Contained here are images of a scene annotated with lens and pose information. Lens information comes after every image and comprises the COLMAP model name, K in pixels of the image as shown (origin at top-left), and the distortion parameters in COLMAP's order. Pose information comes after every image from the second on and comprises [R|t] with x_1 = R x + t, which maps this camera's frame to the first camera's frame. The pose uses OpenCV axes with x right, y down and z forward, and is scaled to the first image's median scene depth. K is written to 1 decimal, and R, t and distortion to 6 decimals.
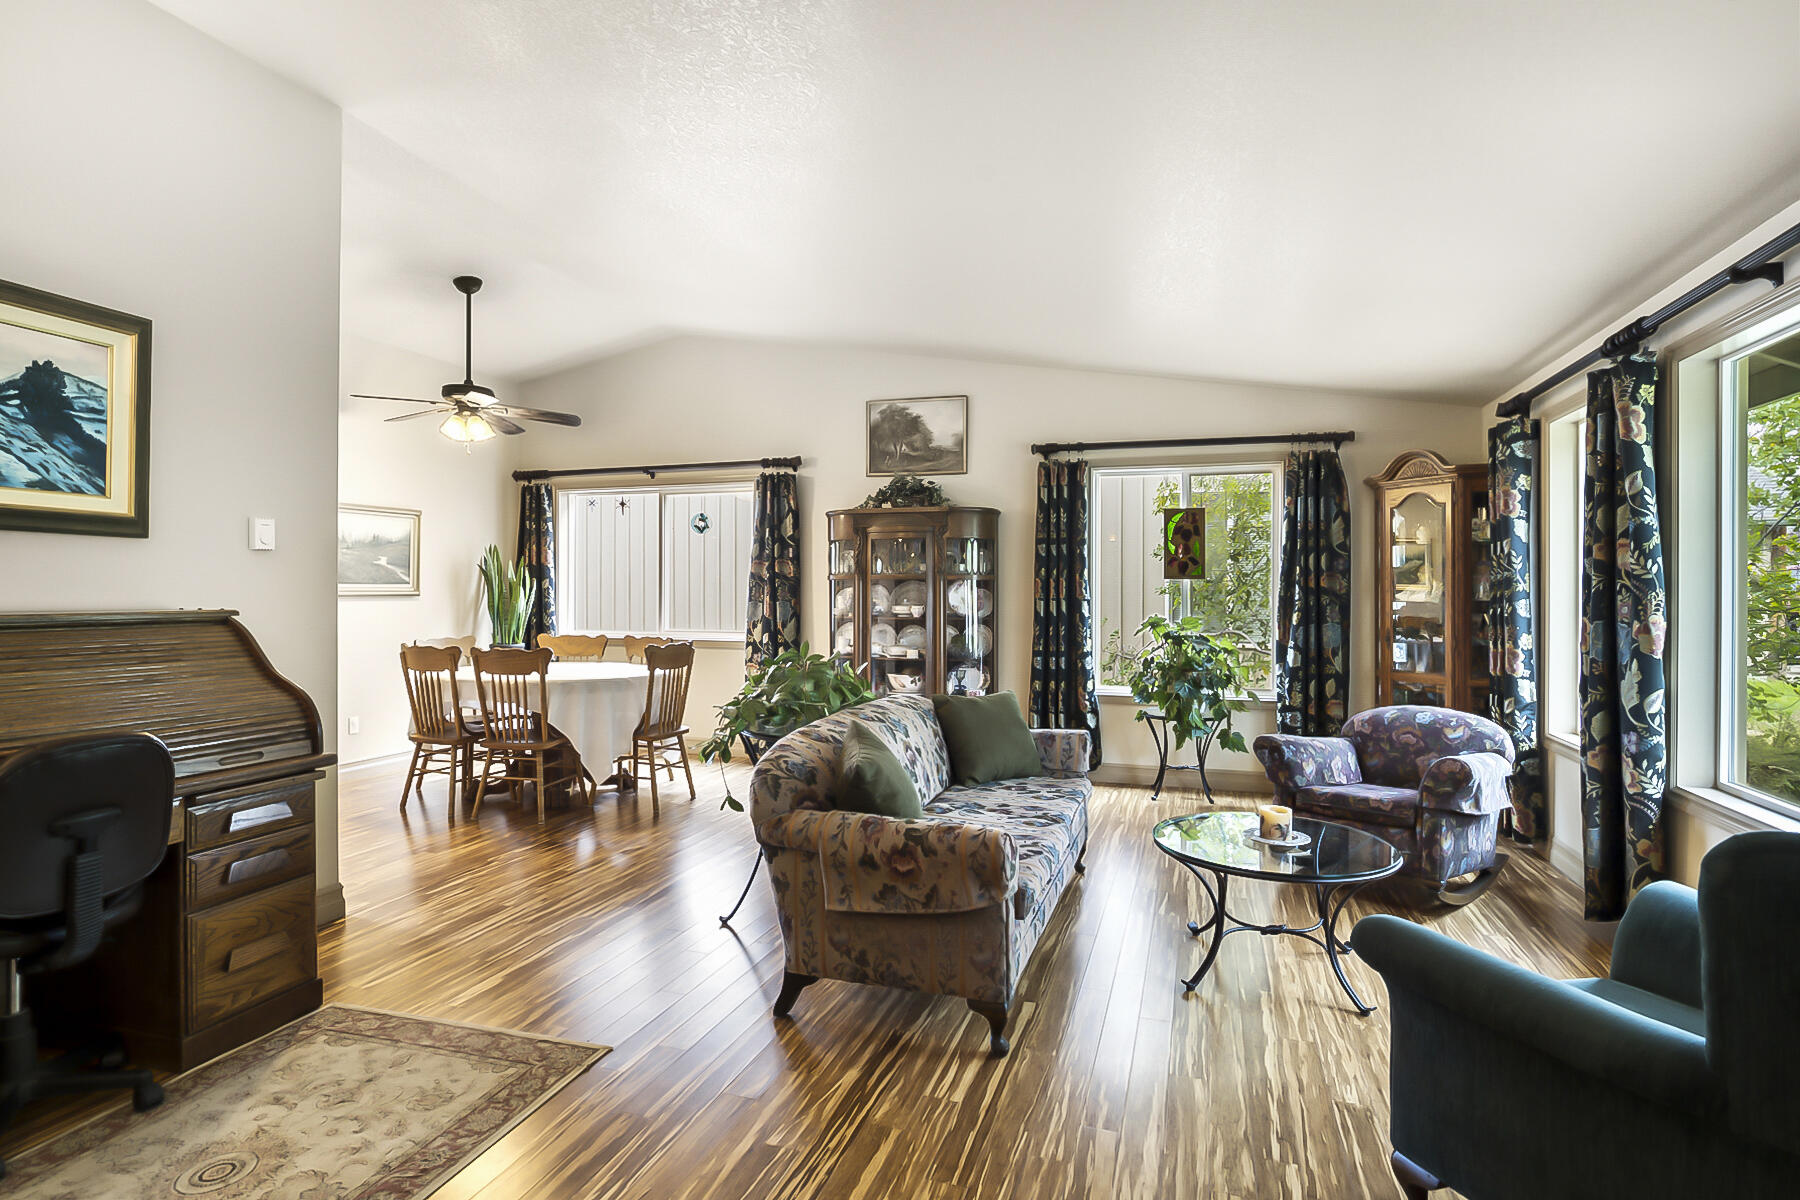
lens RADIAL K [[914.6, 0, 891.7], [0, 914.6, 589.0], [0, 0, 1]] dist [-0.018805, 0.008910]
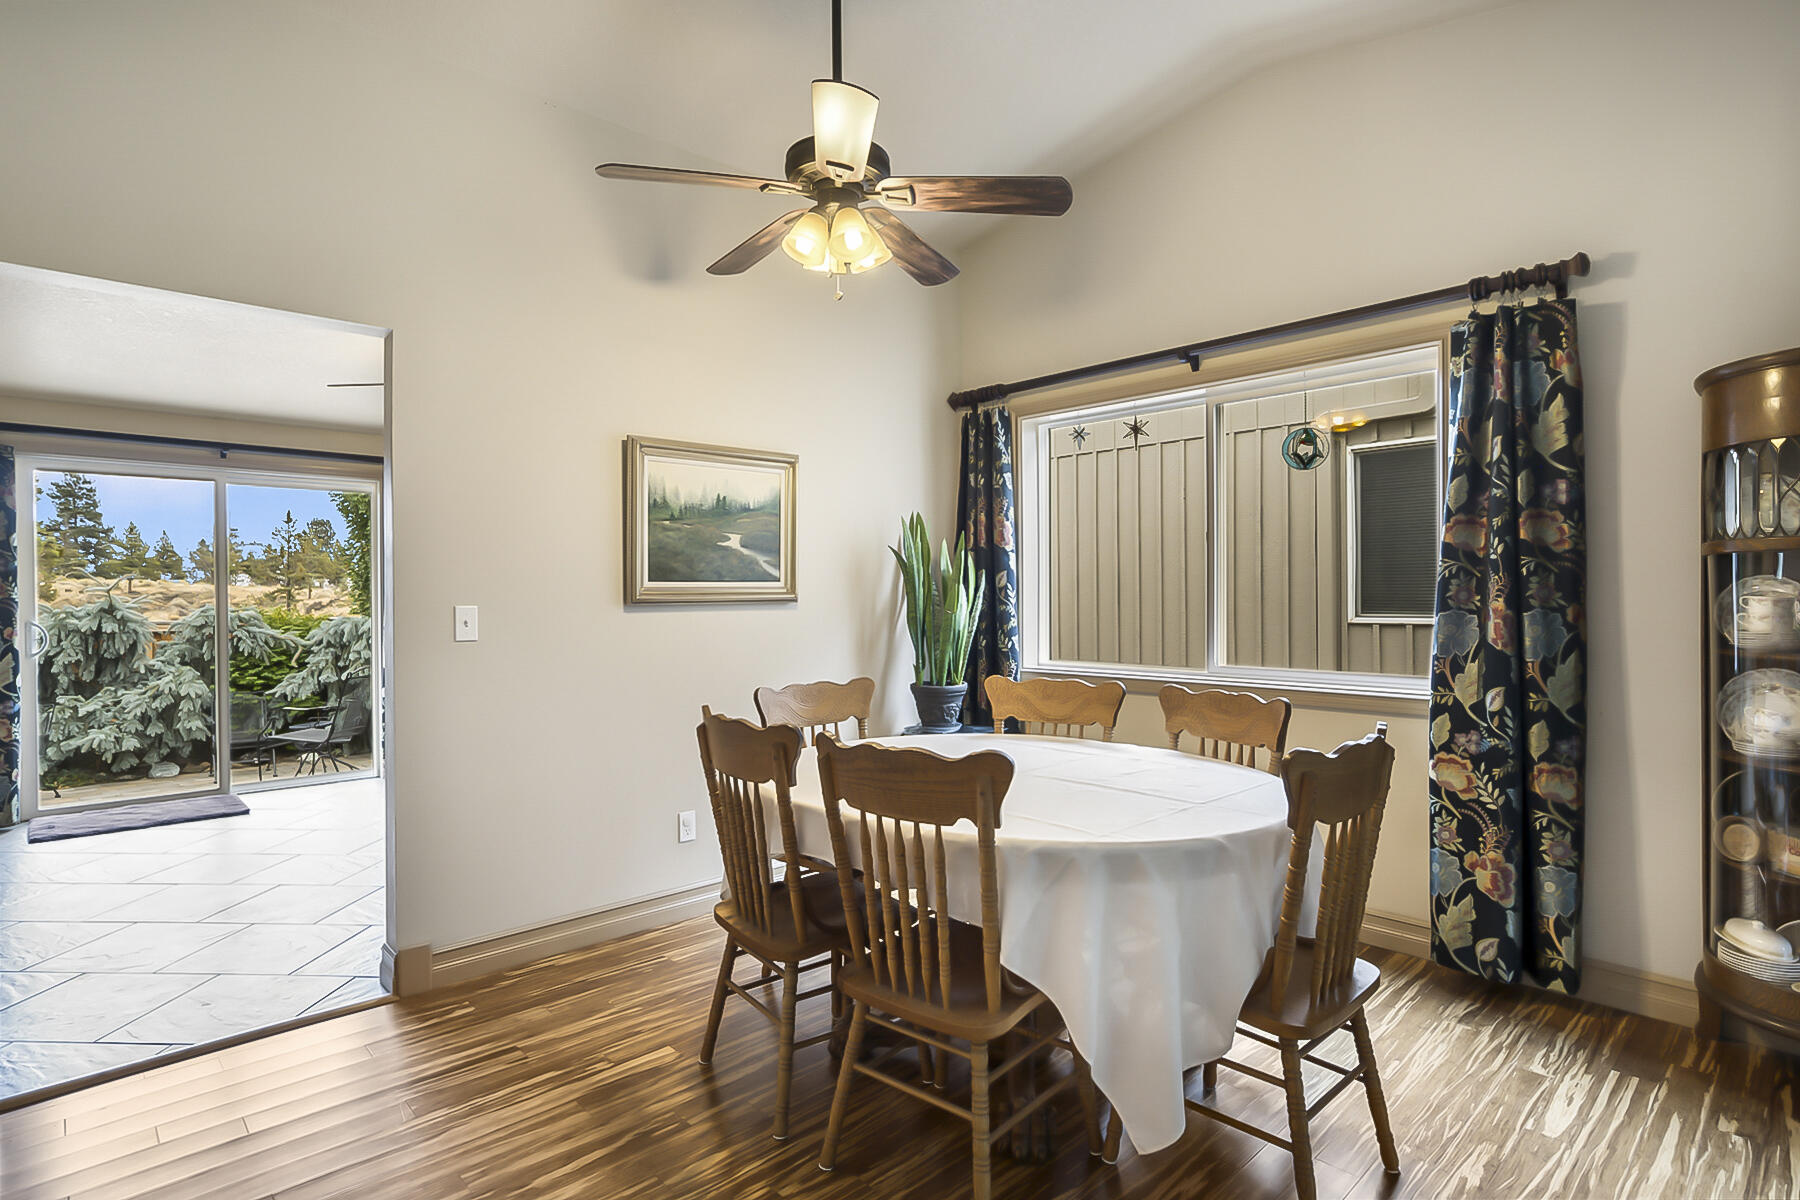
lens RADIAL K [[911.9, 0, 897.4], [0, 911.9, 603.2], [0, 0, 1]] dist [-0.016710, 0.007139]
pose [[0.885466, -0.003207, -0.464693, -0.184026], [0.008485, 0.999921, 0.009267, 0.003617], [0.464626, -0.012149, 0.885424, 0.497265]]
